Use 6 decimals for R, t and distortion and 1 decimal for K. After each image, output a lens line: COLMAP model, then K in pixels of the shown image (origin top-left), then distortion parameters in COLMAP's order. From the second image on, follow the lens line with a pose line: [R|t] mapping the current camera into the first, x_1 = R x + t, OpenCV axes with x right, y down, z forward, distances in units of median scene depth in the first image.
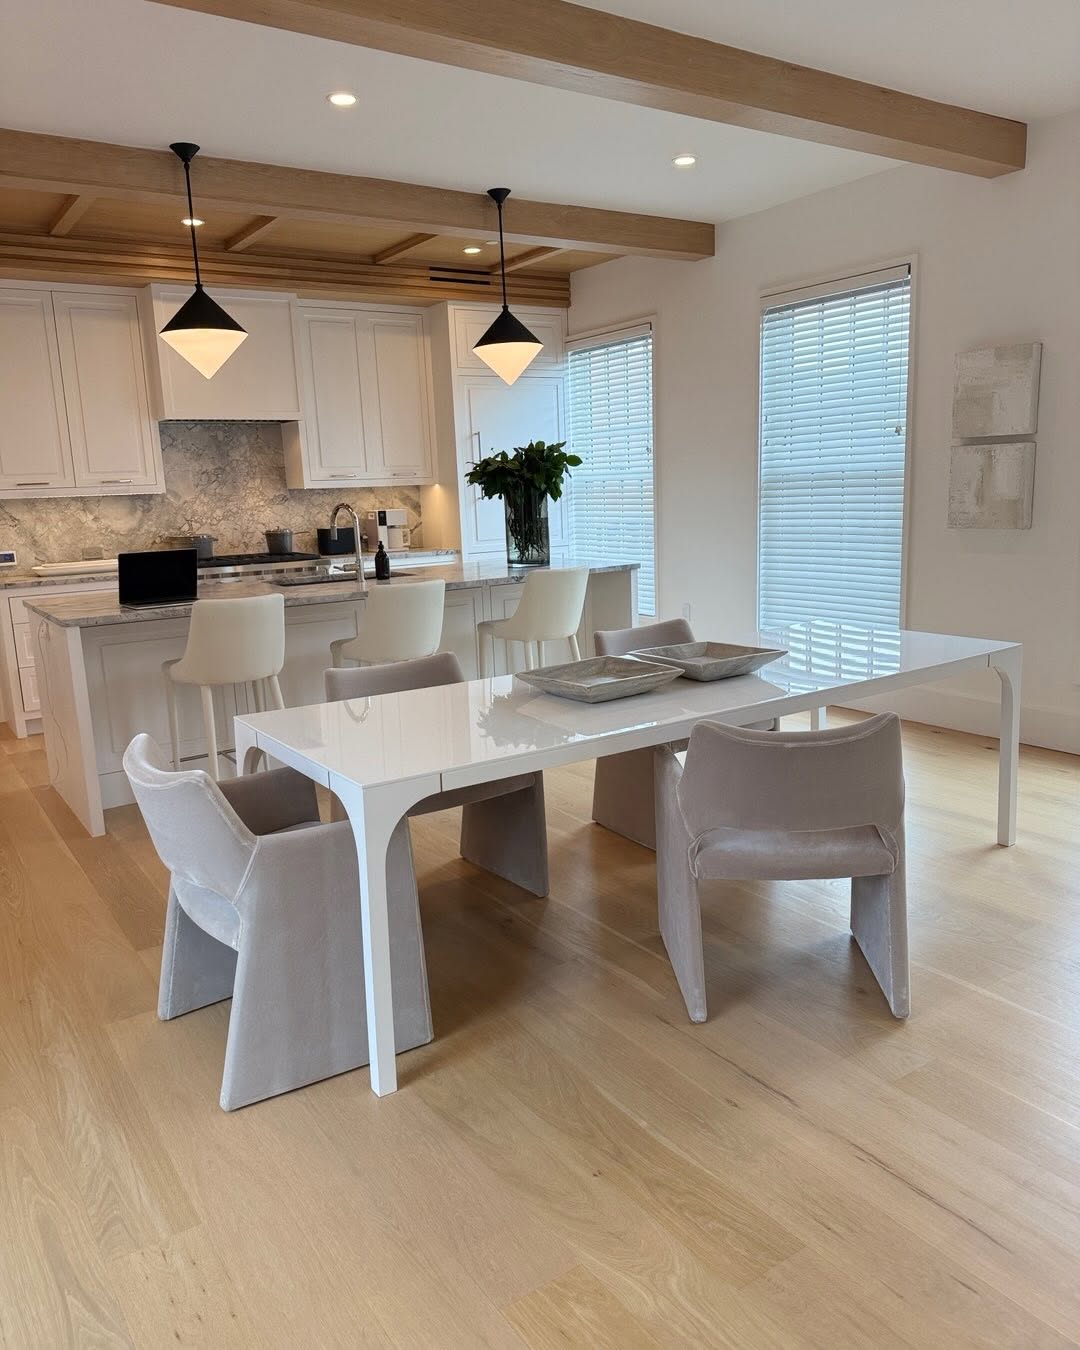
lens RADIAL K [[1036.7, 0, 621.6], [0, 1036.7, 679.7], [0, 0, 1]] dist [0.121662, -0.206454]
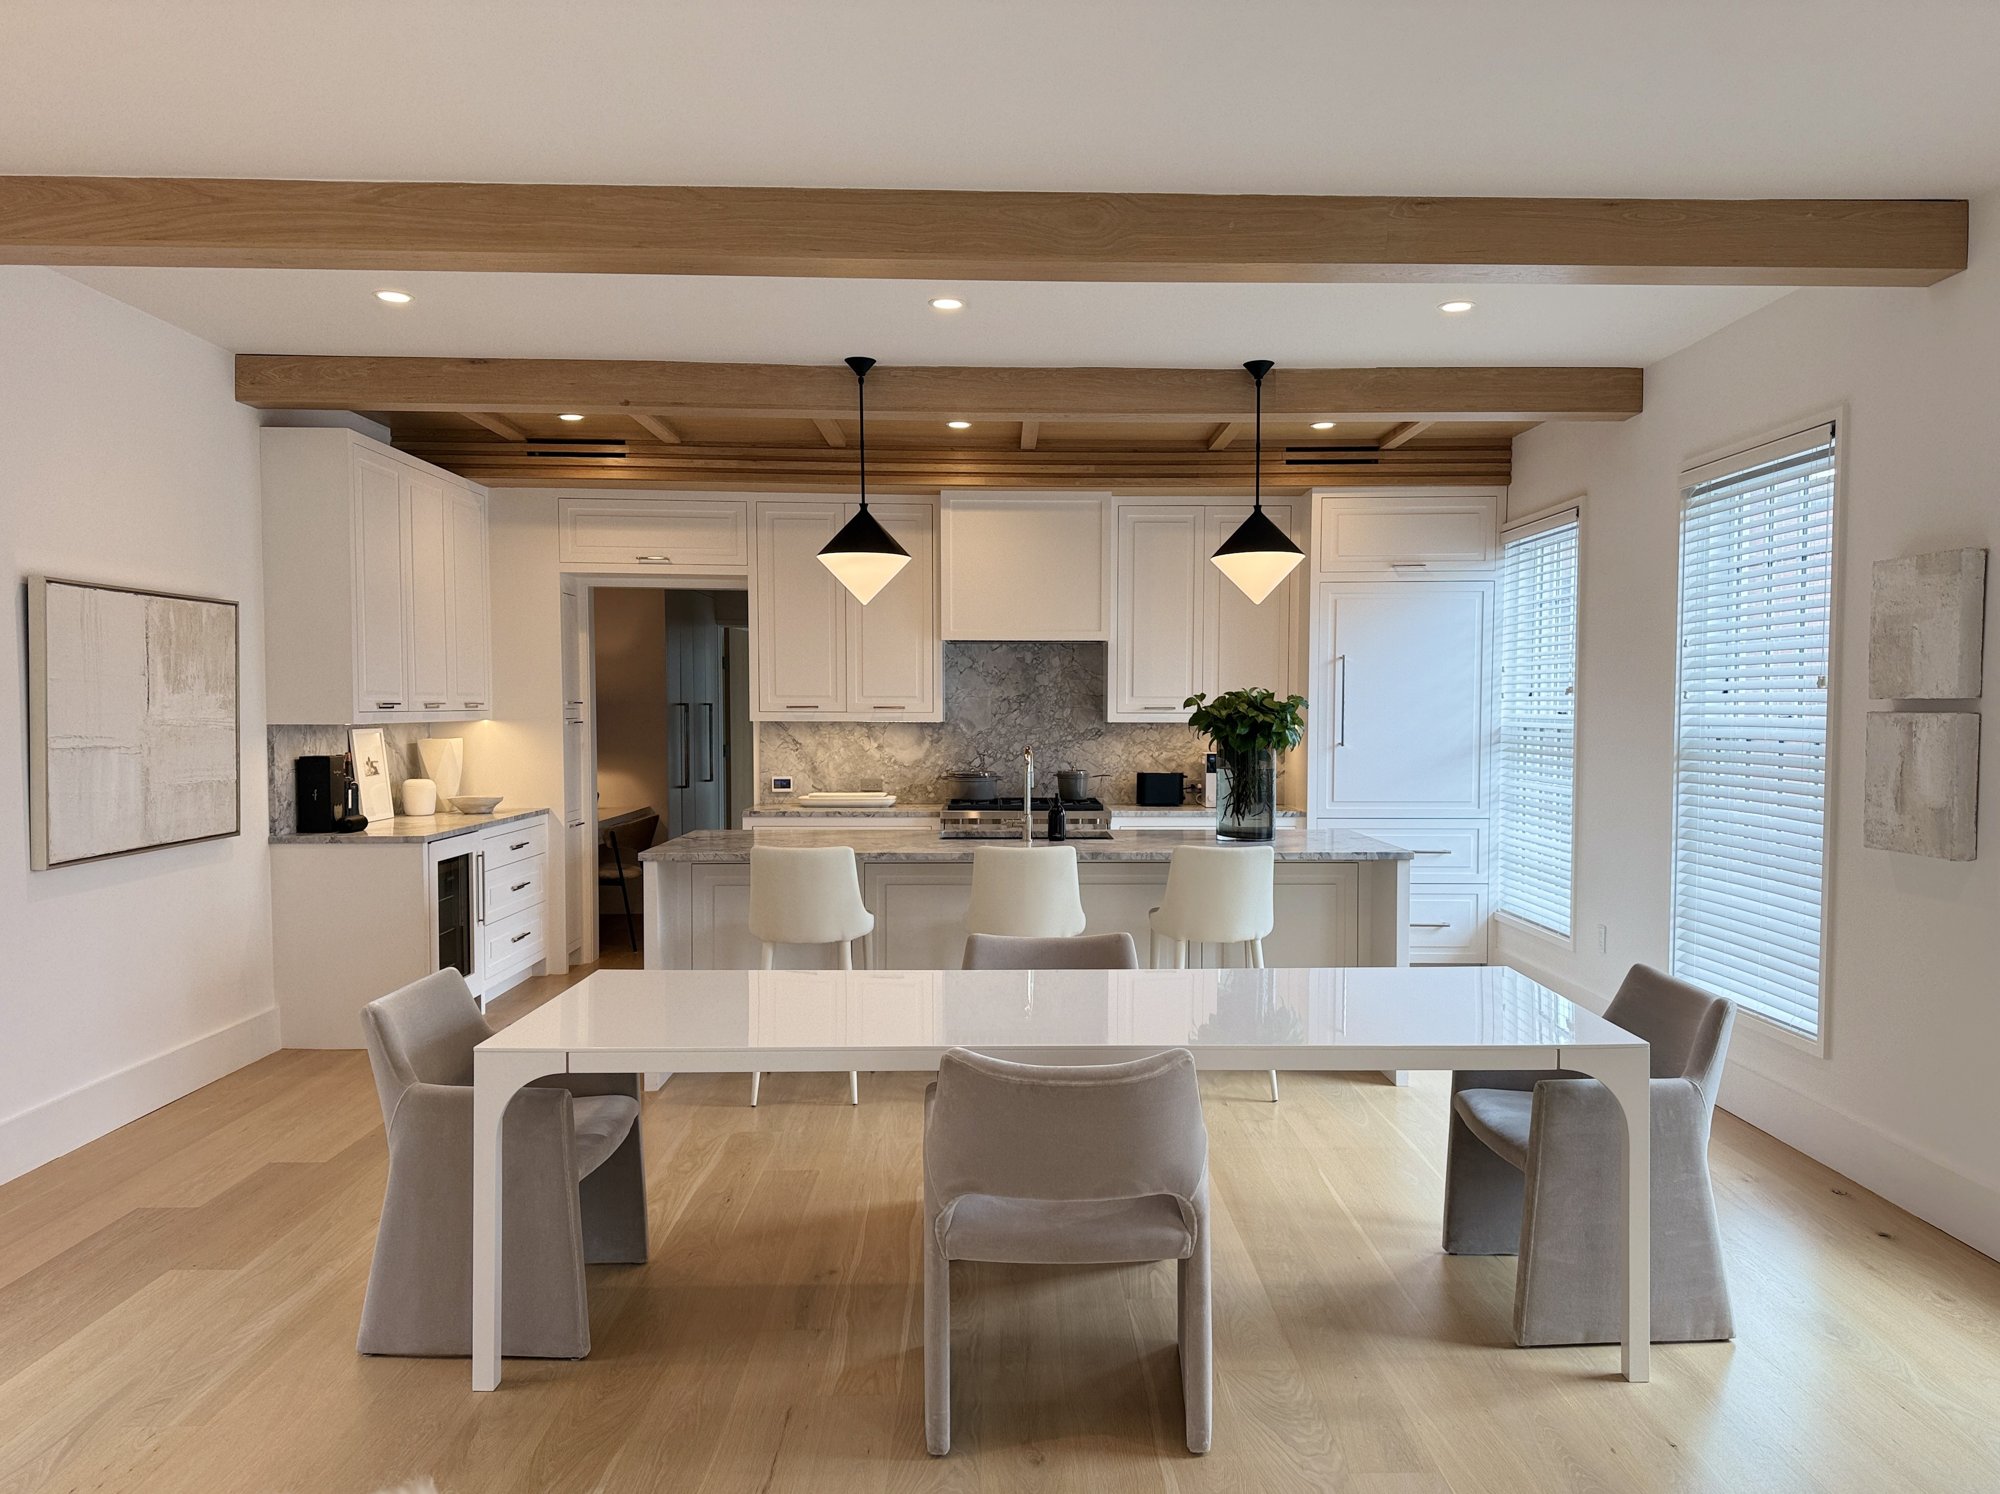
lens RADIAL K [[1476.6, 0, 999.9], [0, 1476.6, 796.0], [0, 0, 1]] dist [0.079283, -0.124166]
pose [[0.831441, 0.074573, -0.550585, 0.285878], [-0.140719, 0.986906, -0.078831, -0.028431], [0.537497, 0.143021, 0.831048, 0.023529]]
